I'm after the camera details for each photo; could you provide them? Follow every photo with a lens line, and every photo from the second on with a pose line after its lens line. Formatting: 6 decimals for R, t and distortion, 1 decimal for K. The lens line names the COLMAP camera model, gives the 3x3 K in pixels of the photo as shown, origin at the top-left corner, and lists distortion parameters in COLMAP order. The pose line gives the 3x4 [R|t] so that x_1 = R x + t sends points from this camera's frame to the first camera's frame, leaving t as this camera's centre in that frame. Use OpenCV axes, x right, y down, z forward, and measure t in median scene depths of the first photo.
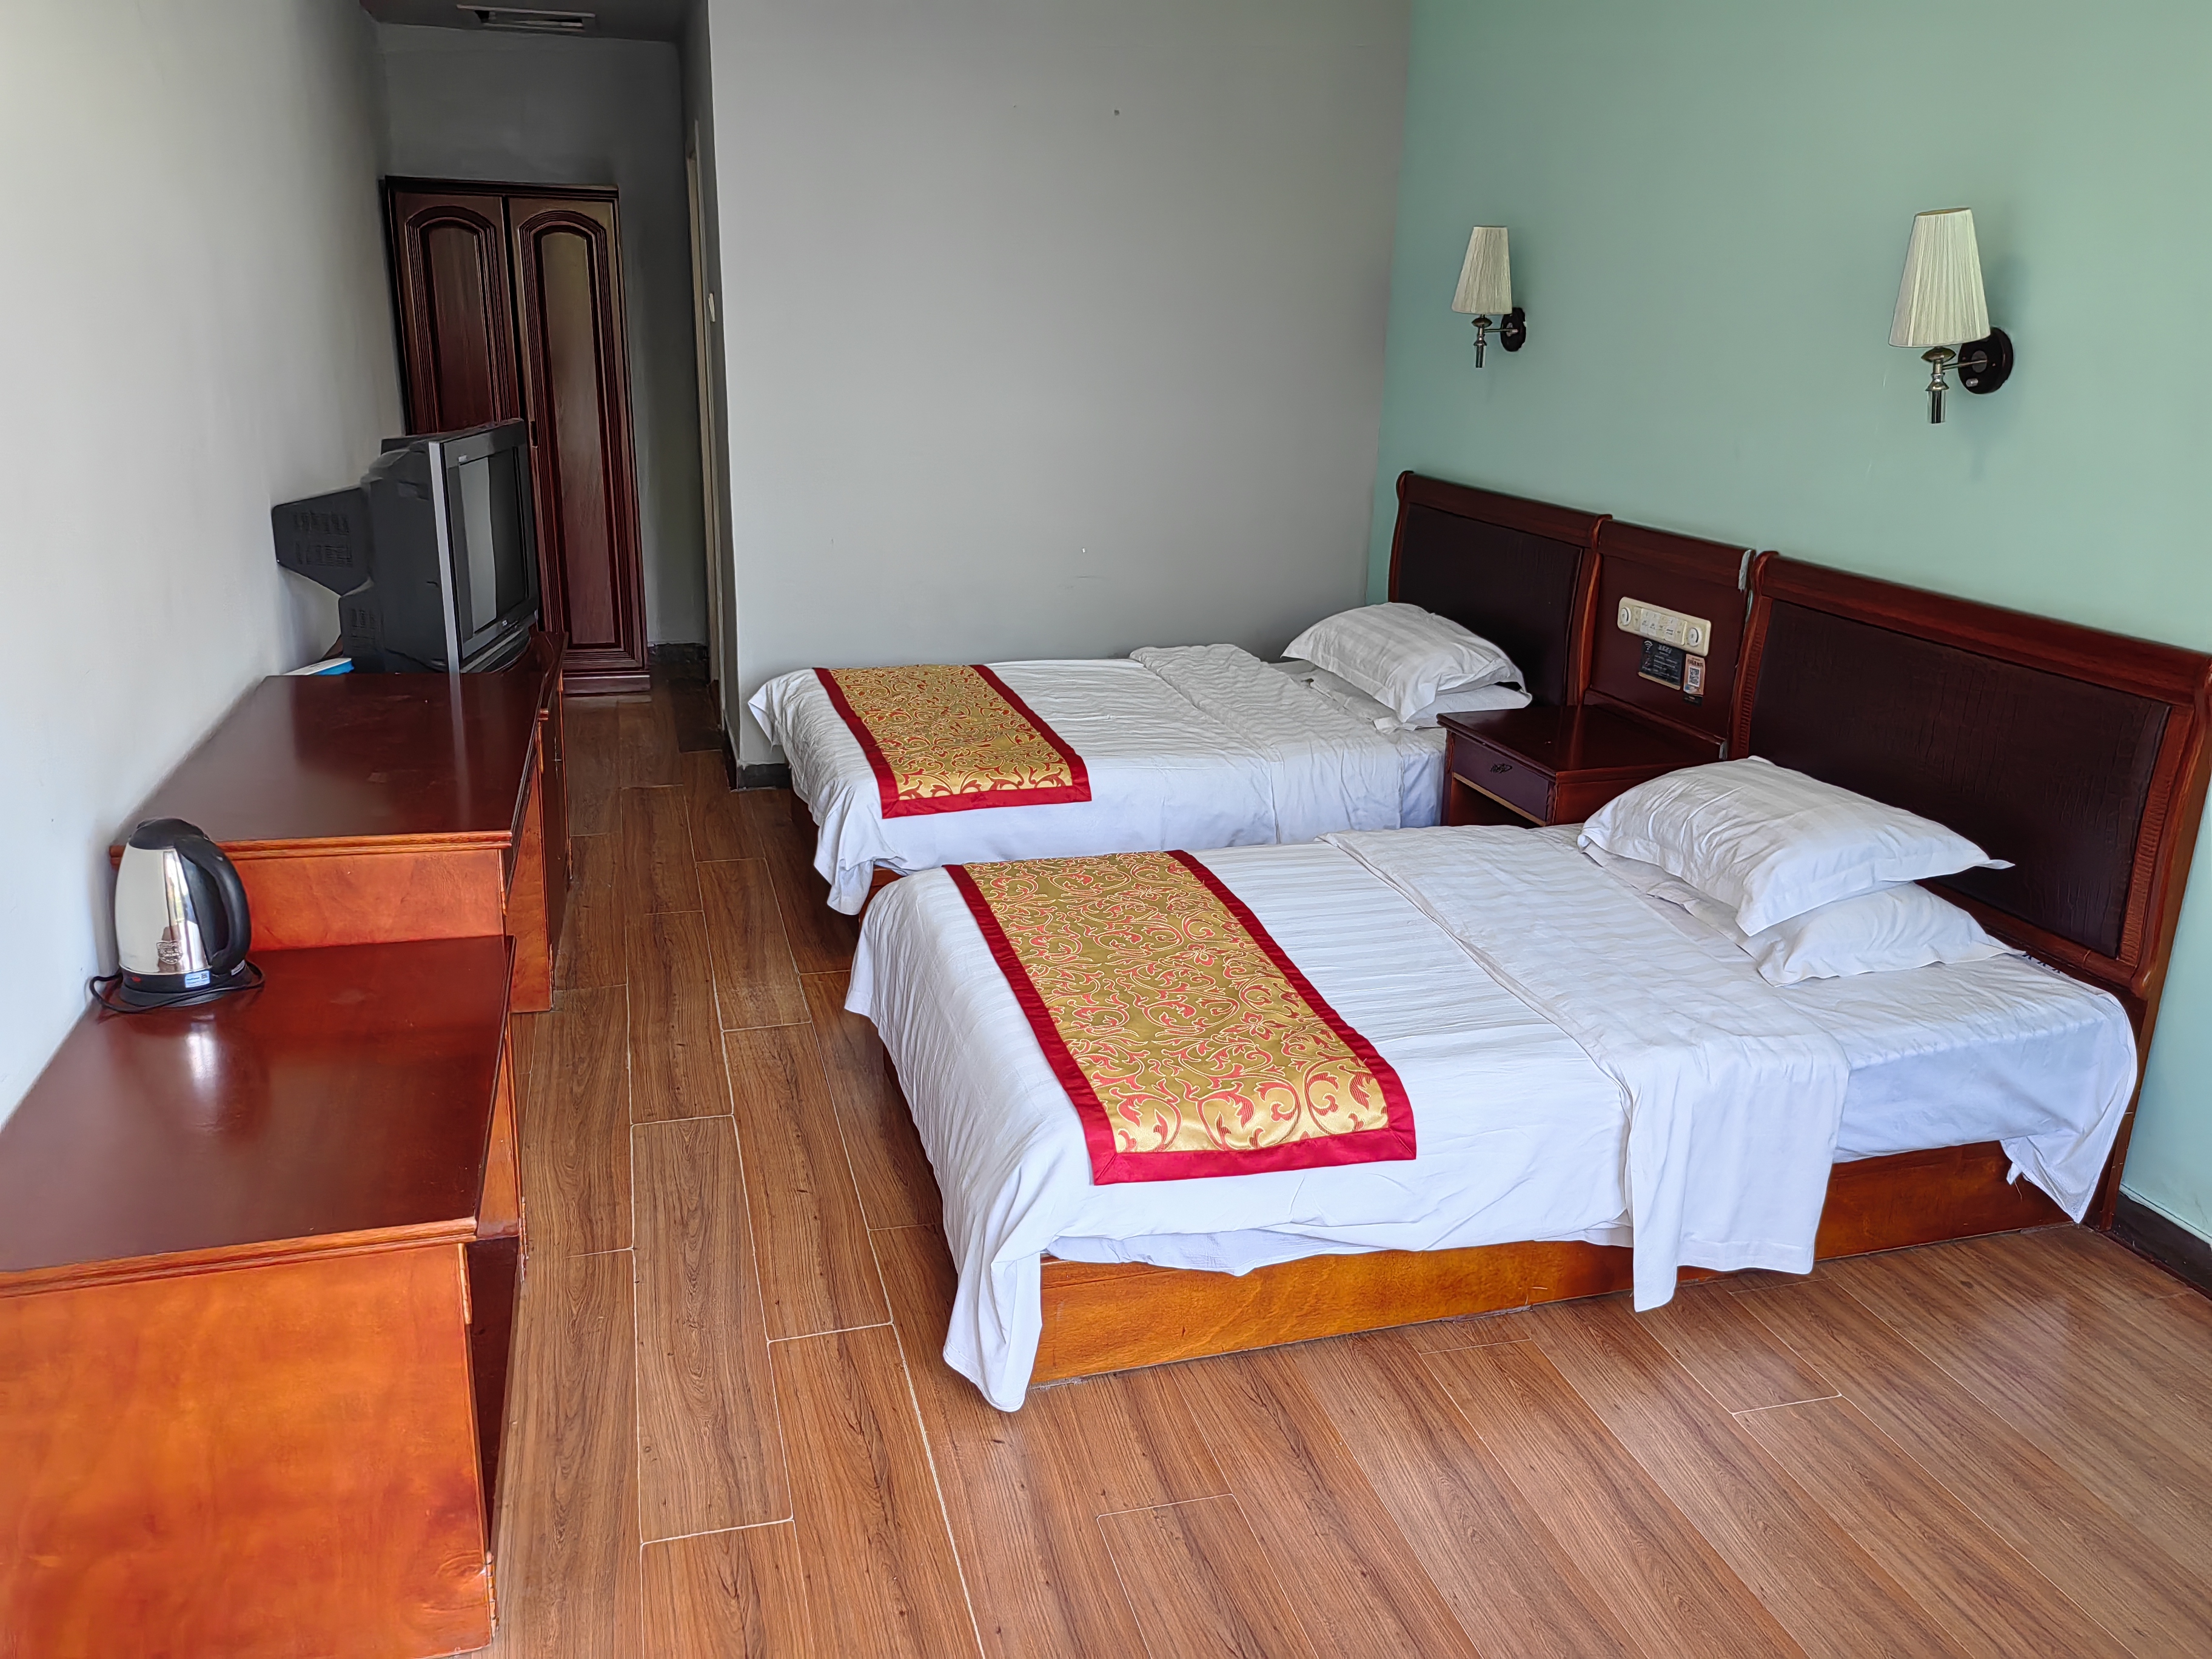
lens RADIAL K [[1730.8, 0, 1113.9], [0, 1730.8, 820.1], [0, 0, 1]] dist [0.041011, -0.021998]
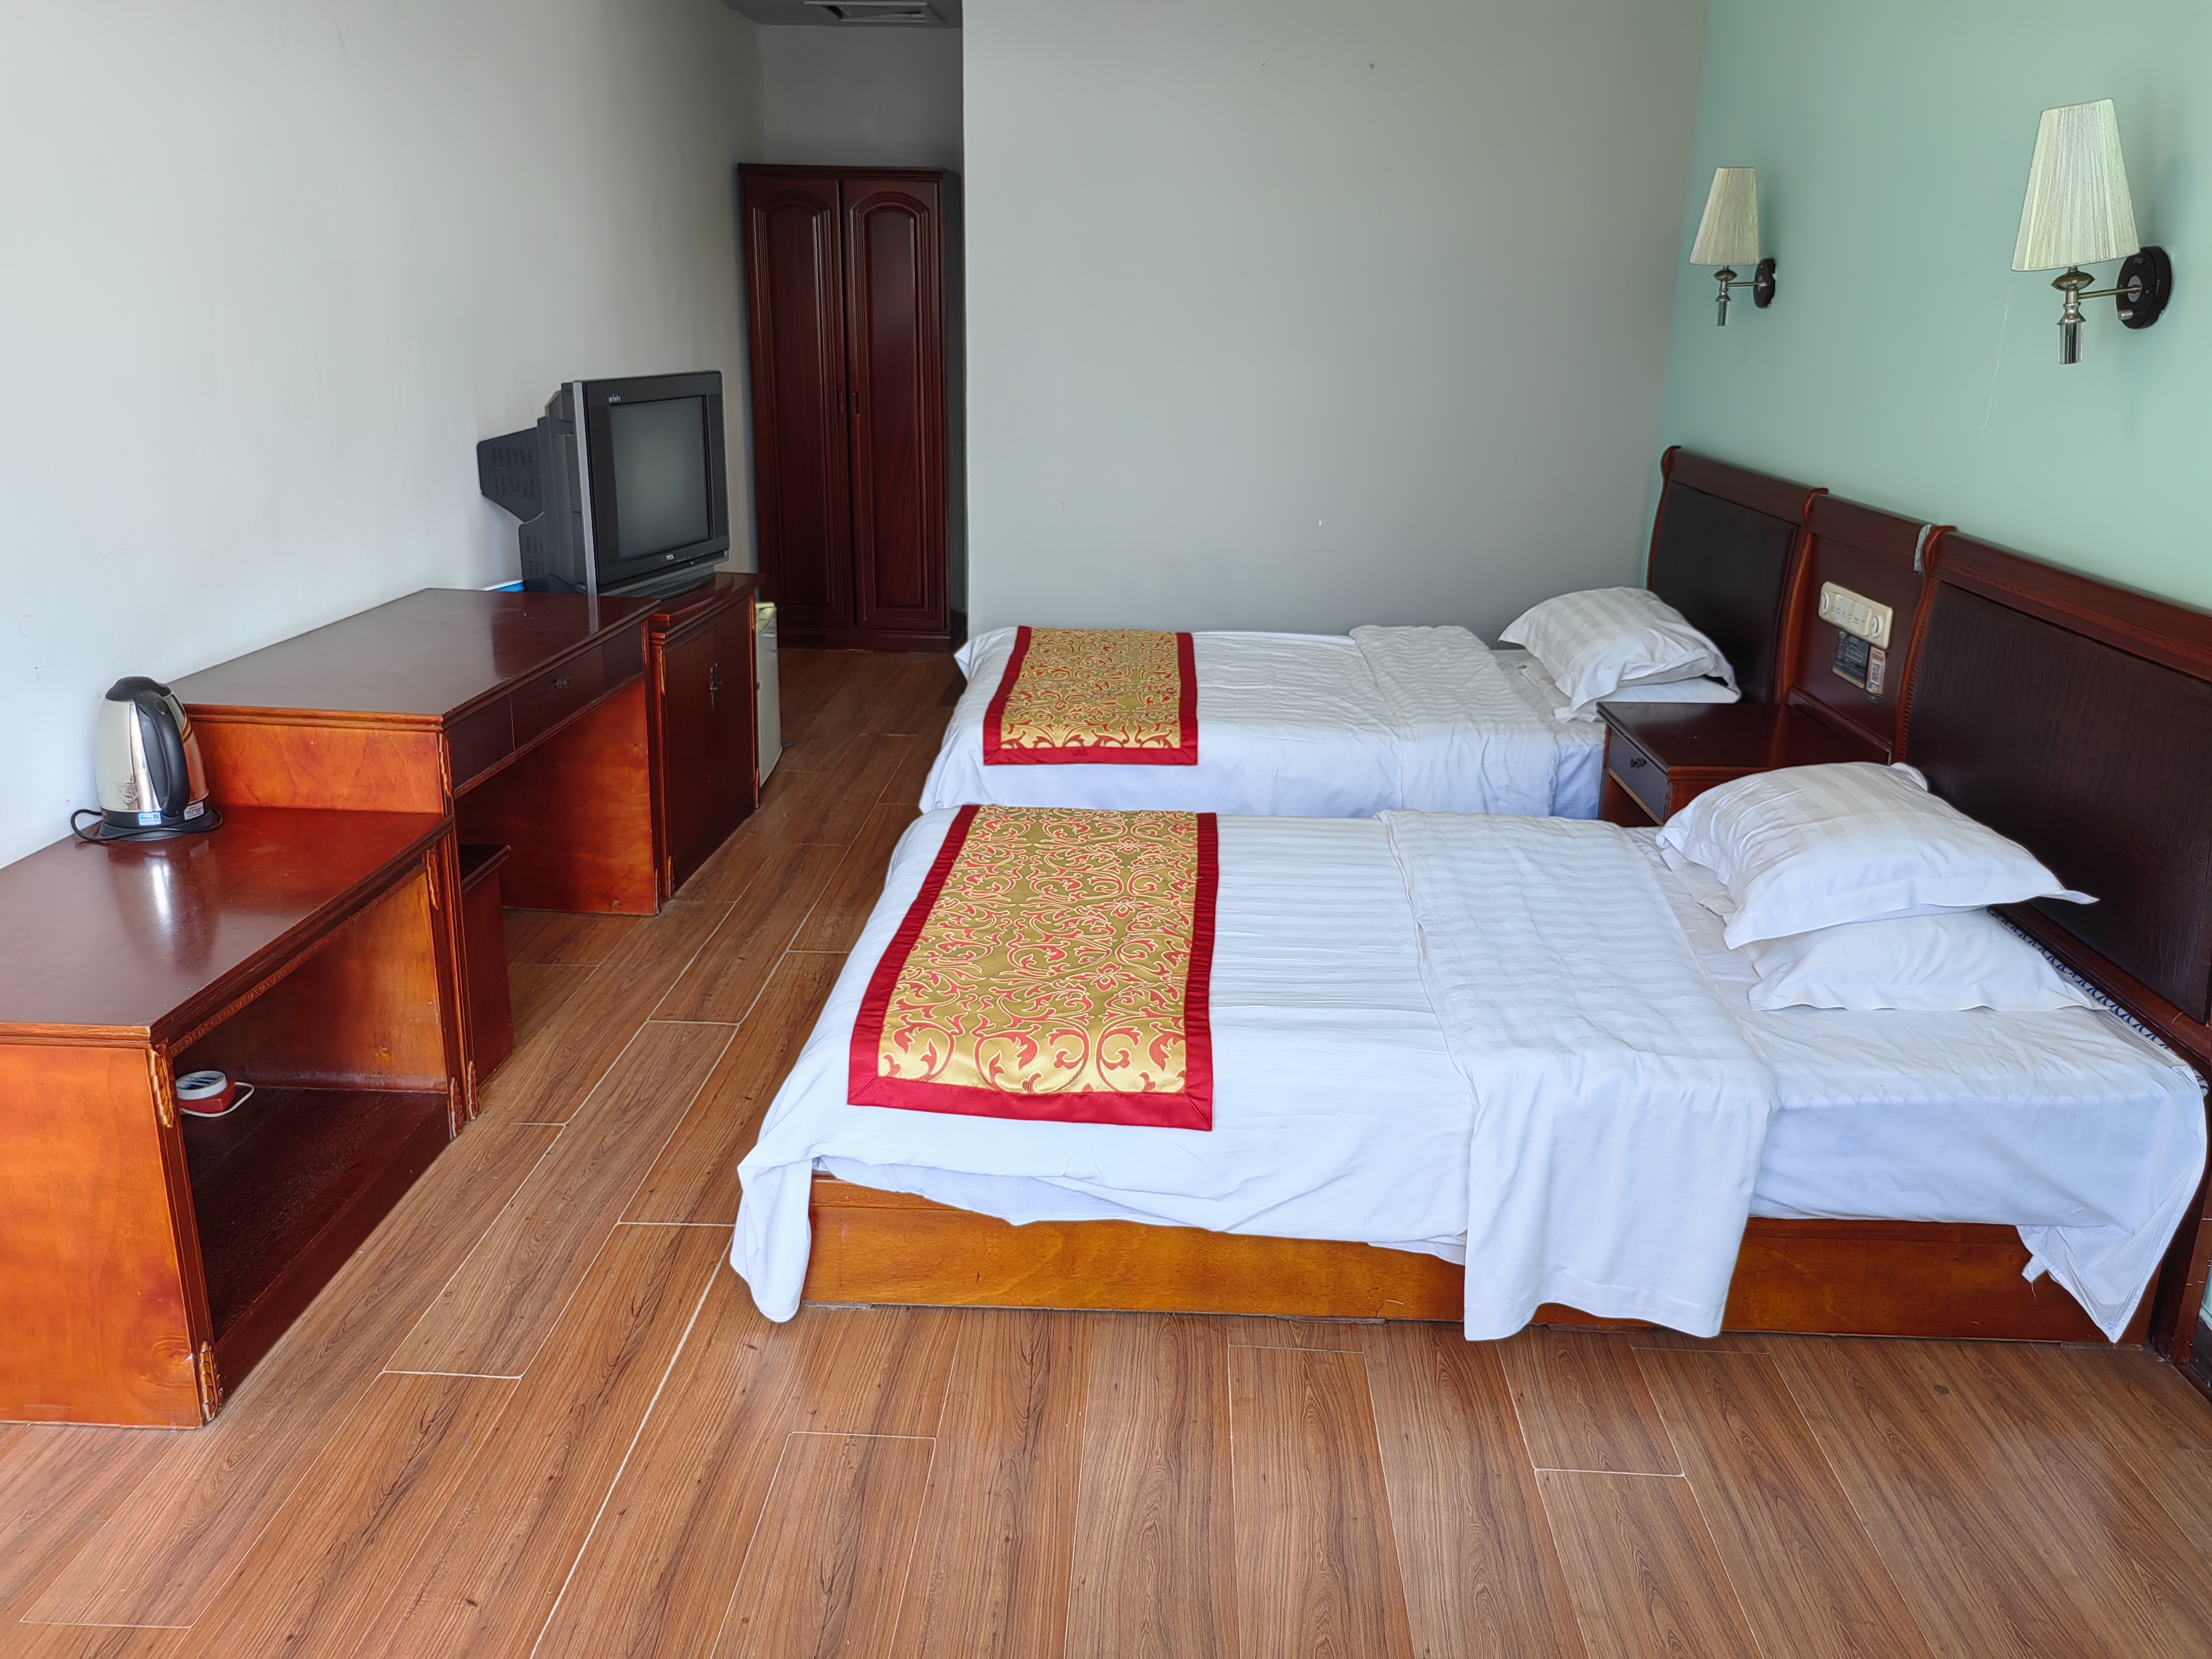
lens RADIAL K [[1732.7, 0, 1099.9], [0, 1732.7, 824.6], [0, 0, 1]] dist [0.033799, -0.012164]
pose [[0.948769, 0.085484, -0.304187, 0.341286], [-0.086333, 0.996209, 0.010683, 0.023953], [0.303947, 0.016125, 0.952552, 0.083242]]
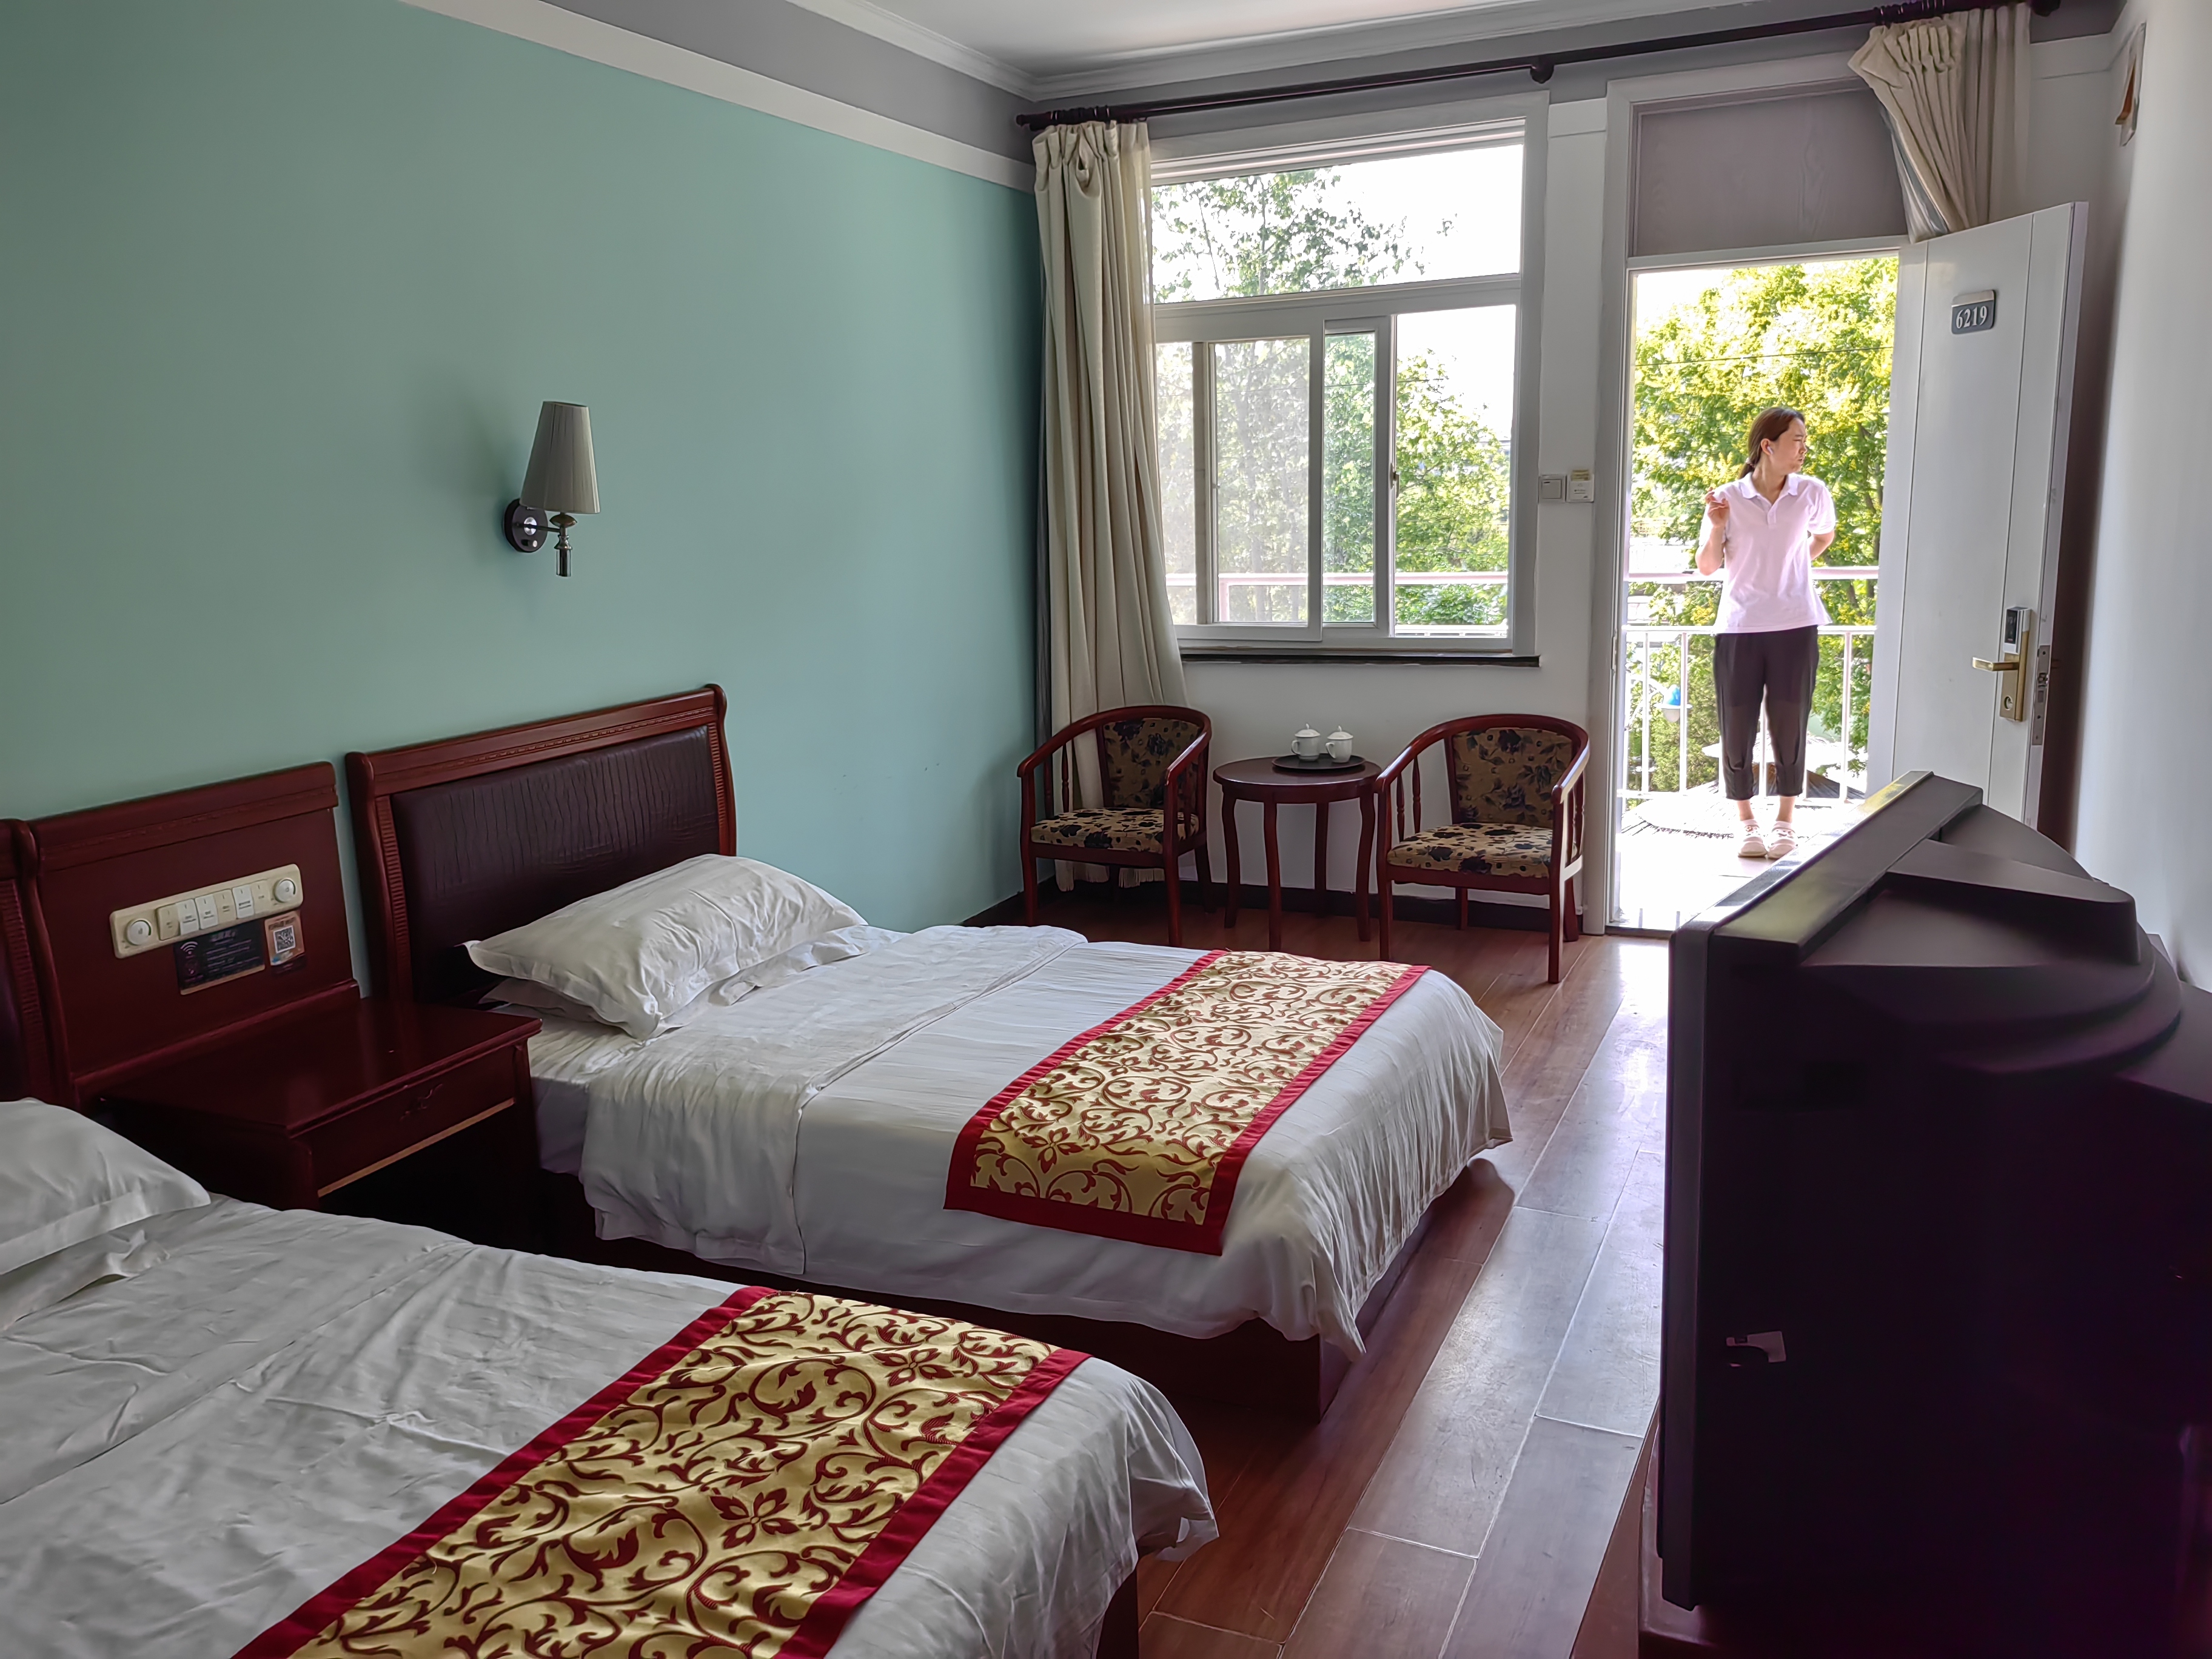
lens RADIAL K [[1732.7, 0, 1099.9], [0, 1732.7, 824.6], [0, 0, 1]] dist [0.033799, -0.012164]
pose [[-0.768006, -0.123274, 0.628467, -0.650557], [0.199185, 0.886658, 0.417329, -0.559978], [-0.608681, 0.445692, -0.656404, 1.830209]]
